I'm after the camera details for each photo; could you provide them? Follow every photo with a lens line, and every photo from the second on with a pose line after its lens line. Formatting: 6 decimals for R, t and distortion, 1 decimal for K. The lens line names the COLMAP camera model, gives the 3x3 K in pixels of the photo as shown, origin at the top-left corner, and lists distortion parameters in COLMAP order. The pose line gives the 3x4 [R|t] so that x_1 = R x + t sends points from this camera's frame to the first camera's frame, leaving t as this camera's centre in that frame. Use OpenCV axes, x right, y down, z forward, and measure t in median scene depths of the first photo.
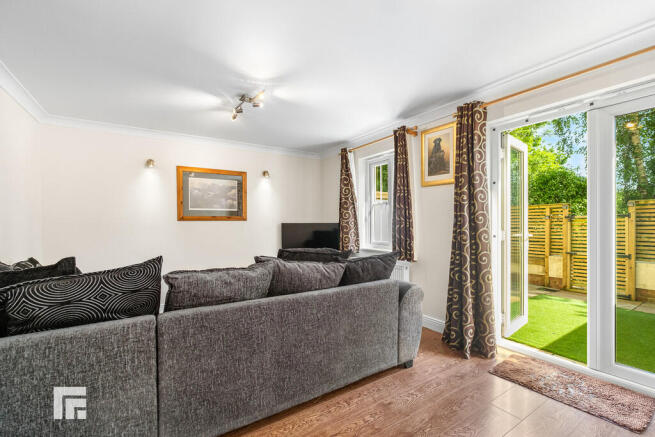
lens RADIAL K [[283.6, 0, 336.4], [0, 283.6, 226.0], [0, 0, 1]] dist [-0.009492, 0.003555]
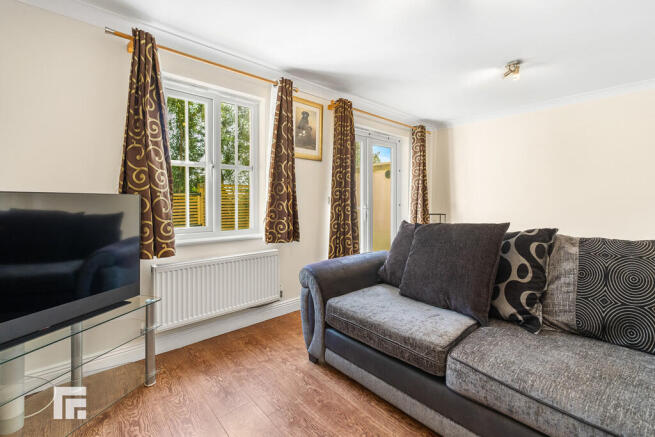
lens RADIAL K [[283.6, 0, 333.2], [0, 283.6, 200.9], [0, 0, 1]] dist [-0.009492, 0.003555]
pose [[-0.126786, 0.001992, 0.991928, -0.725281], [0.011780, 0.999930, -0.000502, 0.005183], [-0.991860, 0.011622, -0.126801, 1.174911]]
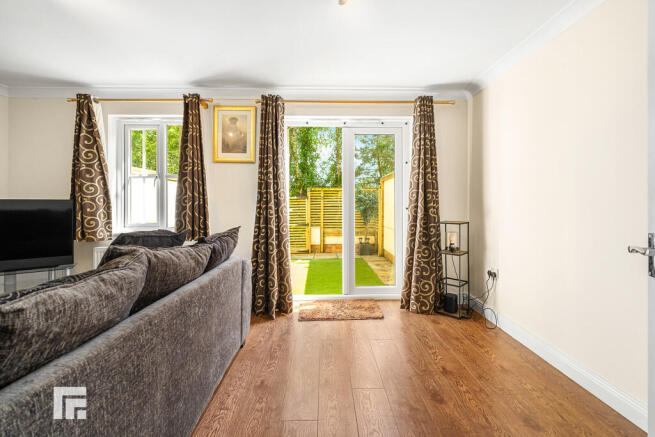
lens RADIAL K [[283.6, 0, 314.7], [0, 283.6, 201.1], [0, 0, 1]] dist [-0.009492, 0.003555]
pose [[0.552350, 0.009035, 0.833564, -0.378520], [0.011025, 0.999775, -0.018142, 0.018640], [-0.833540, 0.019210, 0.552126, 0.218709]]
